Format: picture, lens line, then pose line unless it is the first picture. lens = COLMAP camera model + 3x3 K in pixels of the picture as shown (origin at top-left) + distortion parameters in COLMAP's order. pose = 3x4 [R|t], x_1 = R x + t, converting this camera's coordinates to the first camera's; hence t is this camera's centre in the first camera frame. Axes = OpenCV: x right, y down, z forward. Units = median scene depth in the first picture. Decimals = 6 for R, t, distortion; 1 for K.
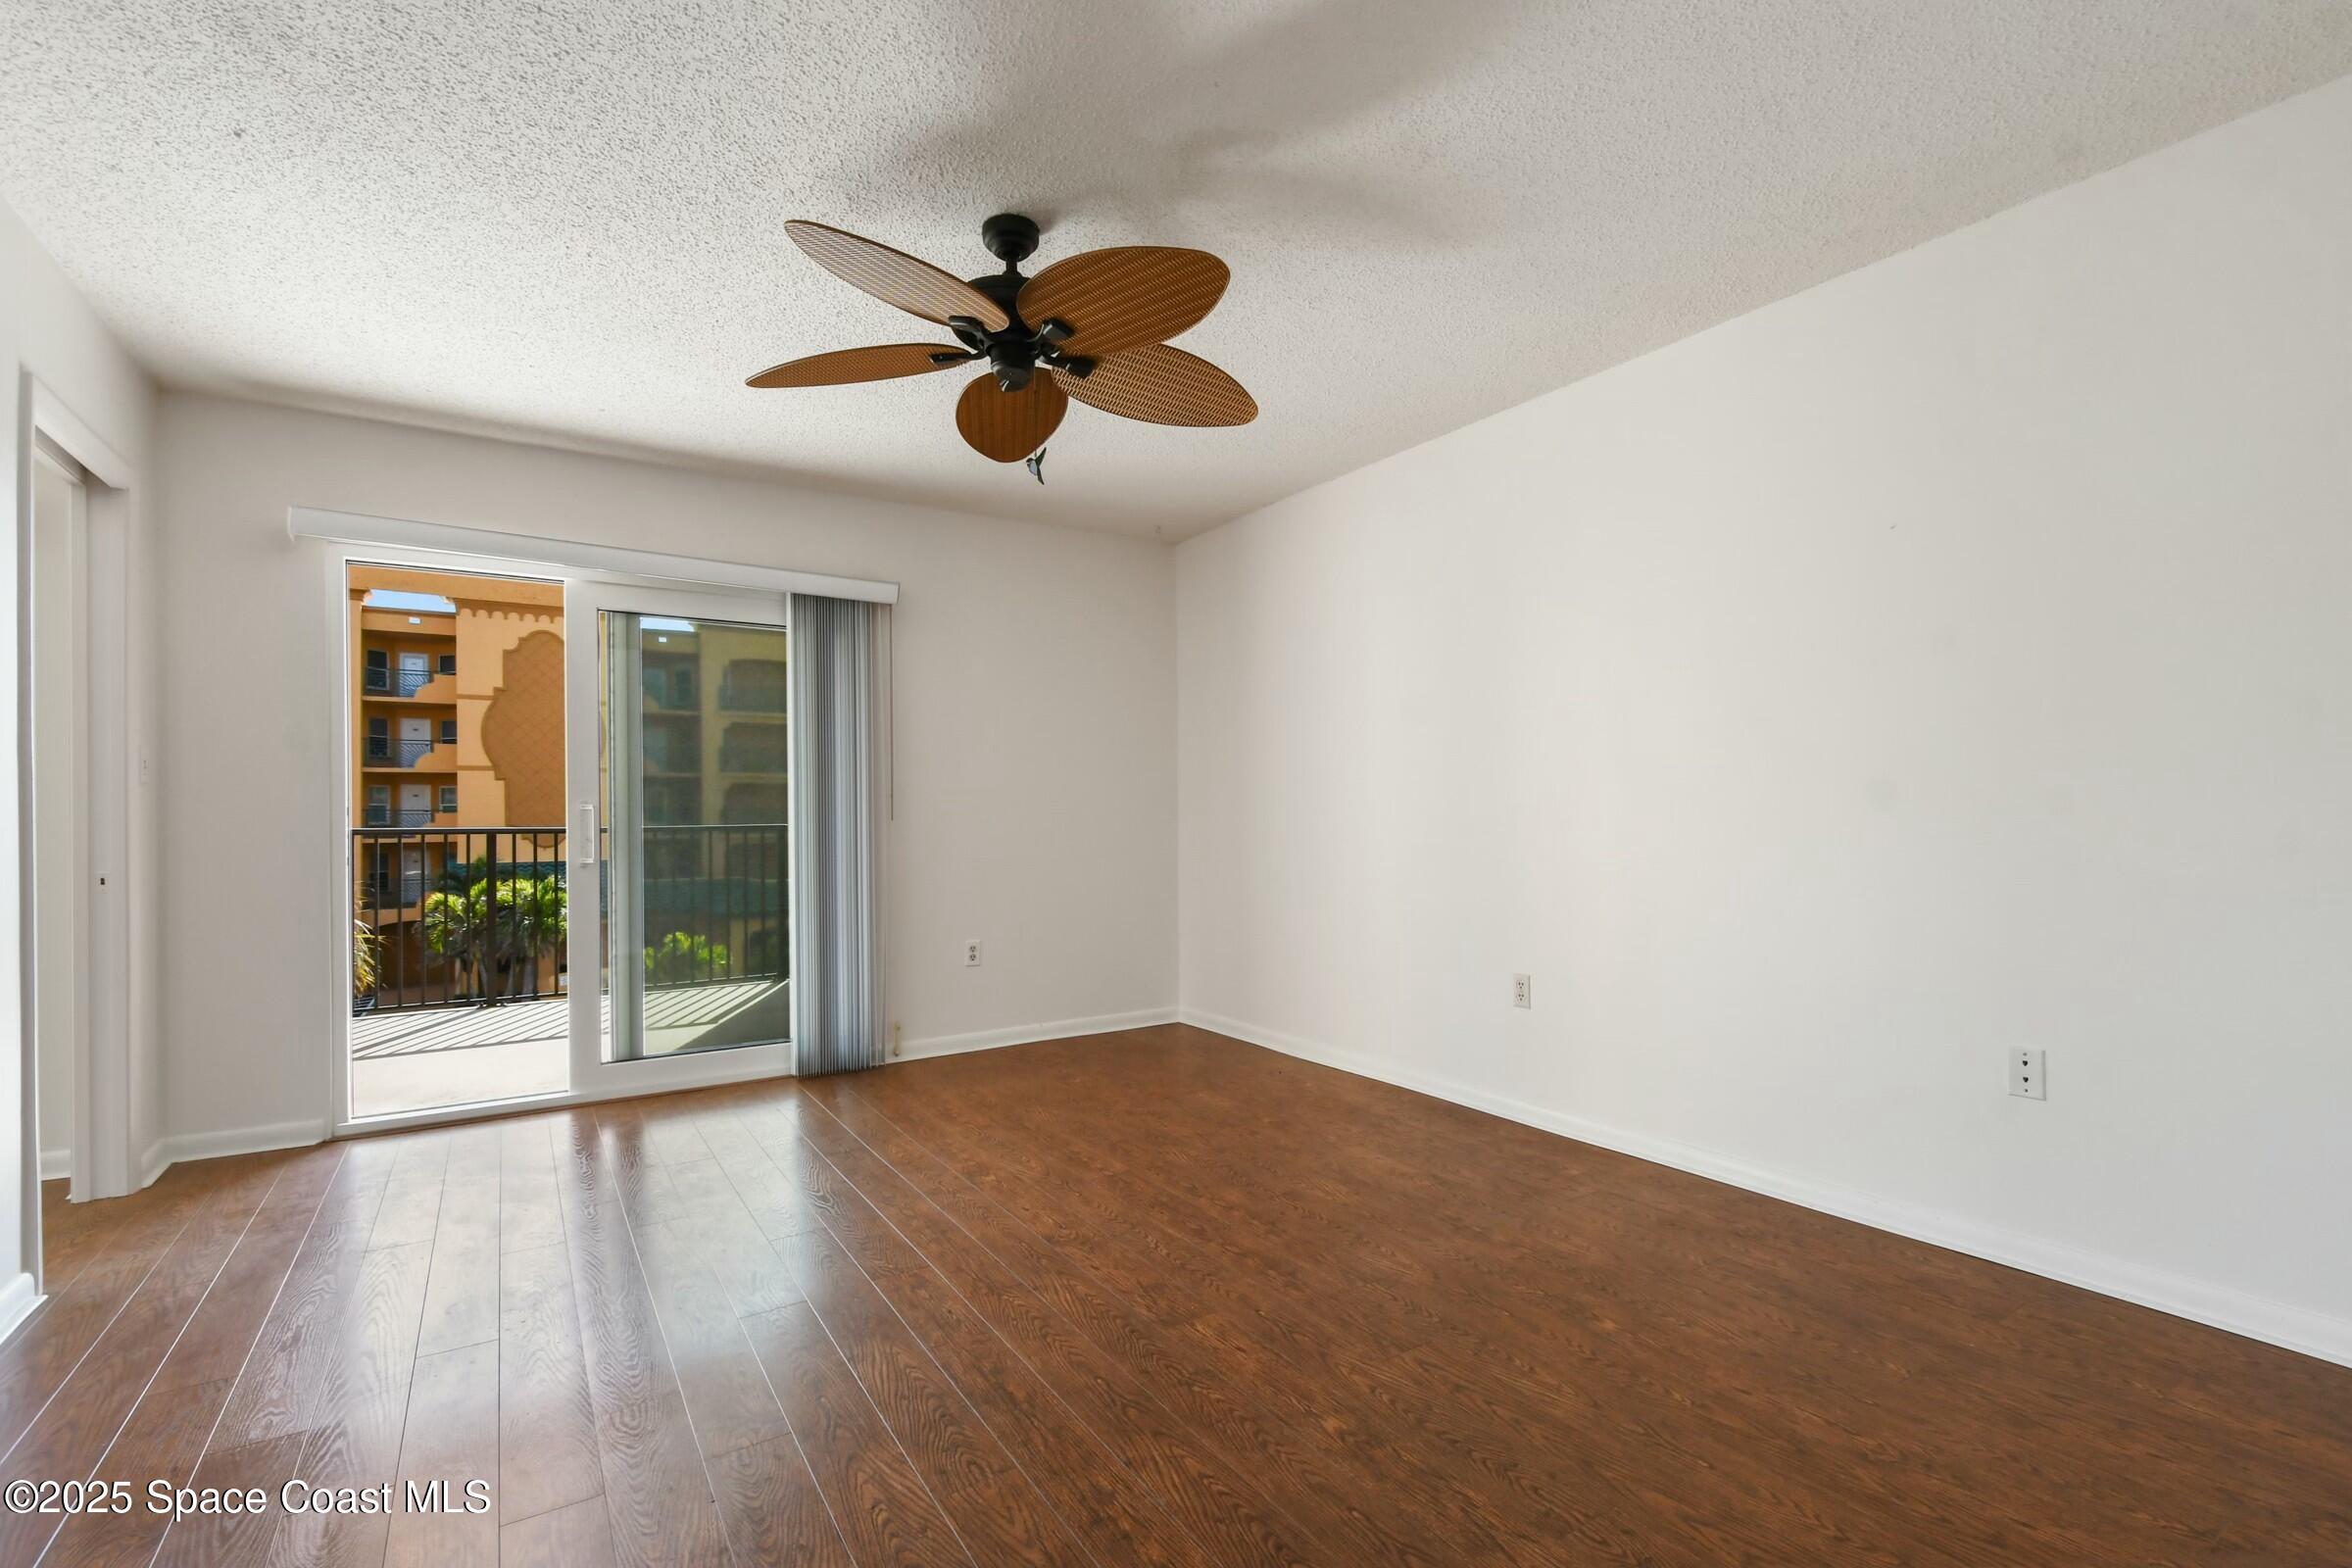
lens RADIAL K [[1041.8, 0, 1180.9], [0, 1041.8, 804.6], [0, 0, 1]] dist [0.001034, -0.000381]
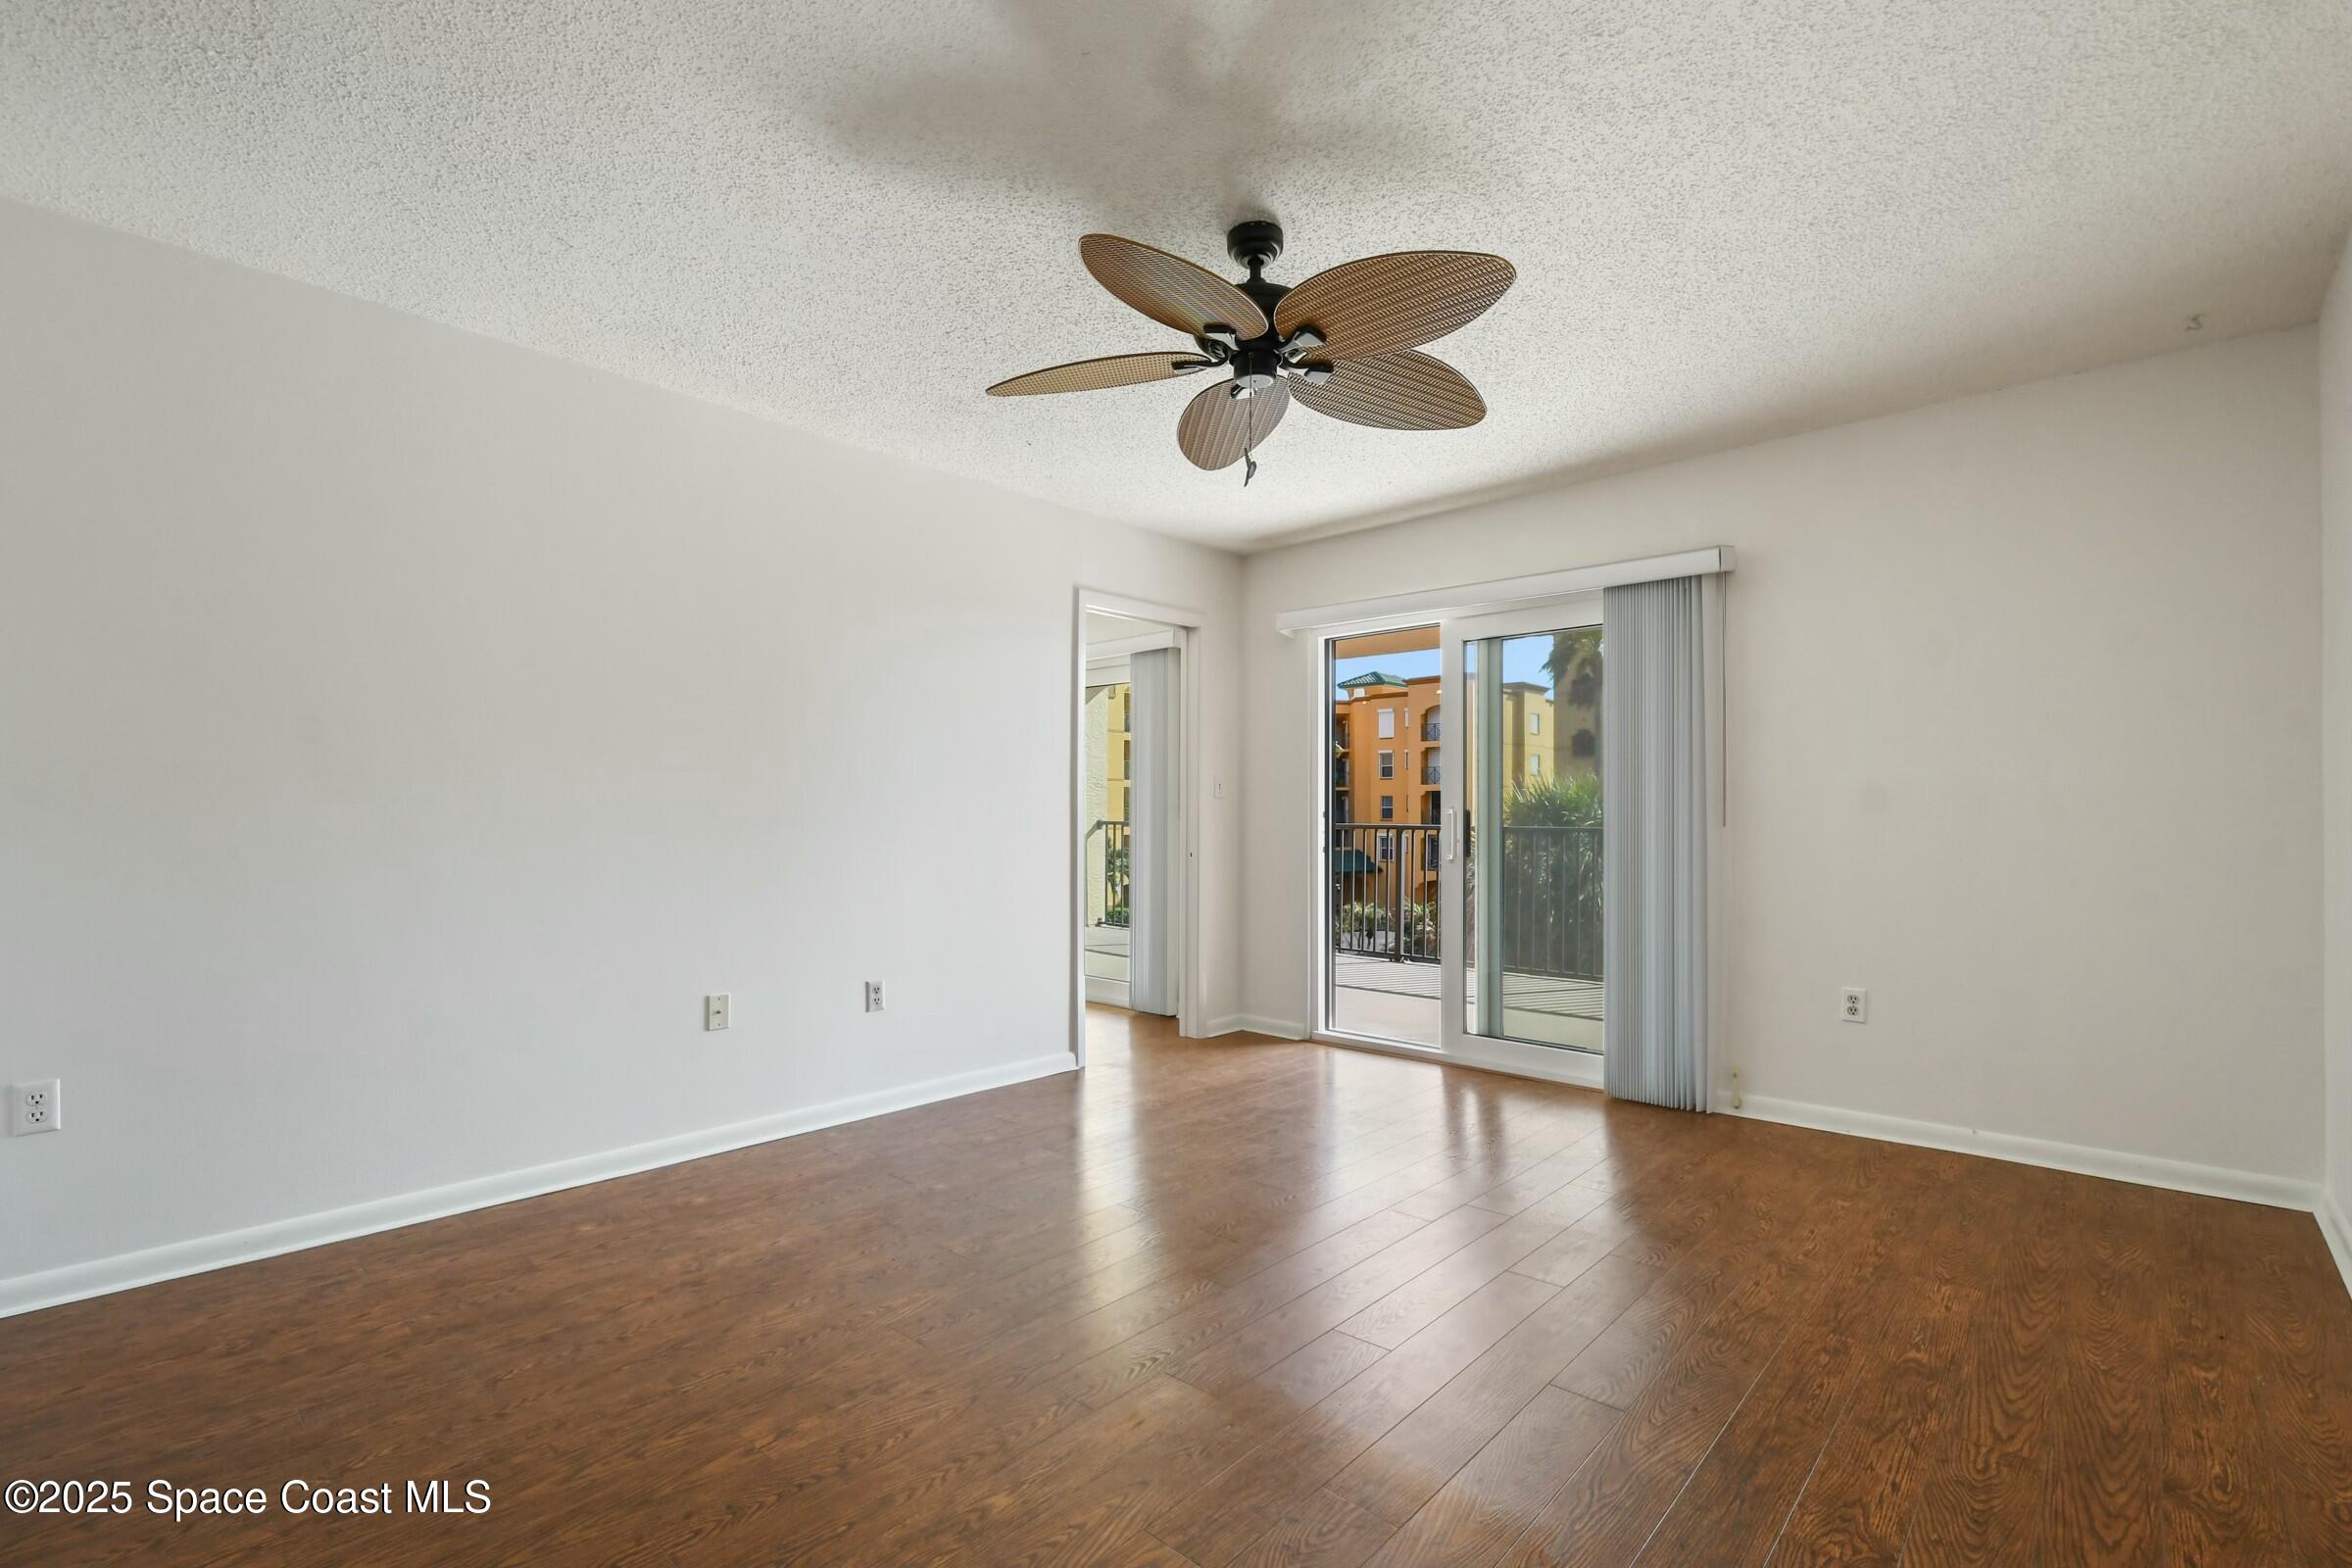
lens RADIAL K [[1041.8, 0, 1210.4], [0, 1041.8, 805.3], [0, 0, 1]] dist [0.001034, -0.000381]
pose [[0.263935, -0.003576, -0.964534, 0.449873], [0.006524, 0.999977, -0.001922, -0.003334], [0.964518, -0.005785, 0.263953, 0.395578]]
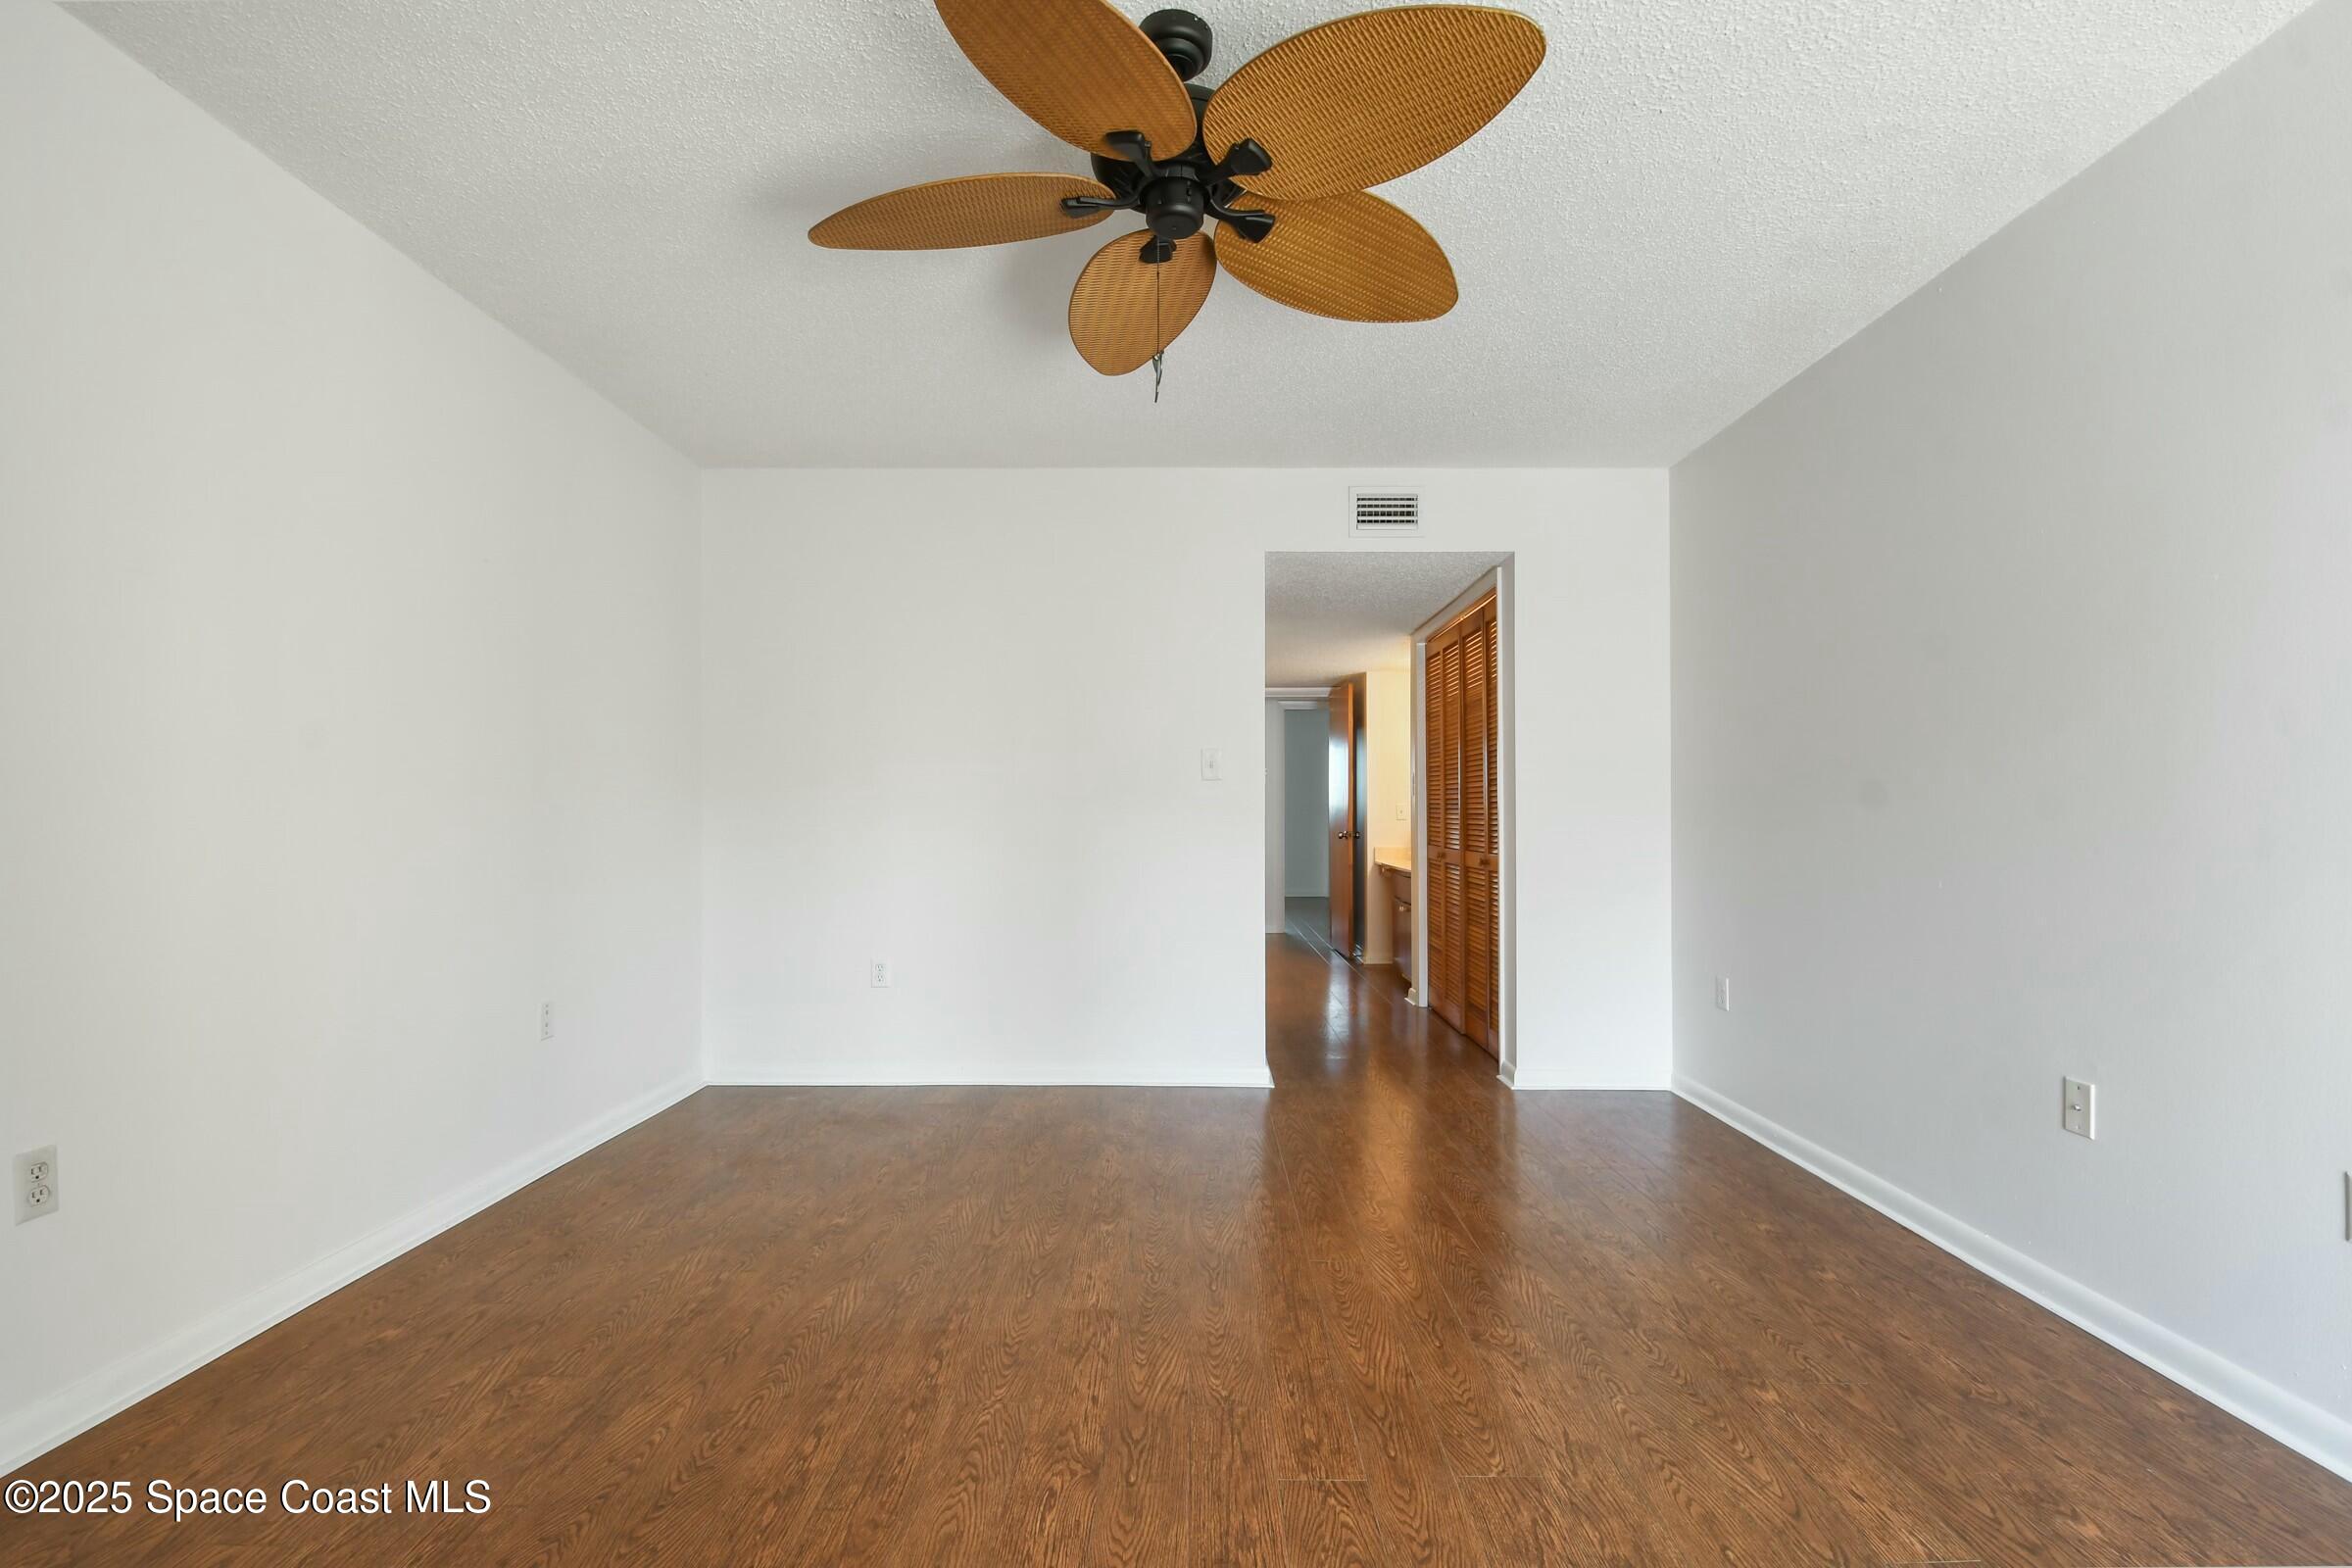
lens RADIAL K [[1041.8, 0, 1167.2], [0, 1041.8, 791.7], [0, 0, 1]] dist [0.001034, -0.000381]
pose [[-0.827411, 0.023791, 0.561092, -0.327222], [0.003510, 0.999302, -0.037195, 0.010640], [-0.561585, -0.028806, -0.826917, 0.925023]]
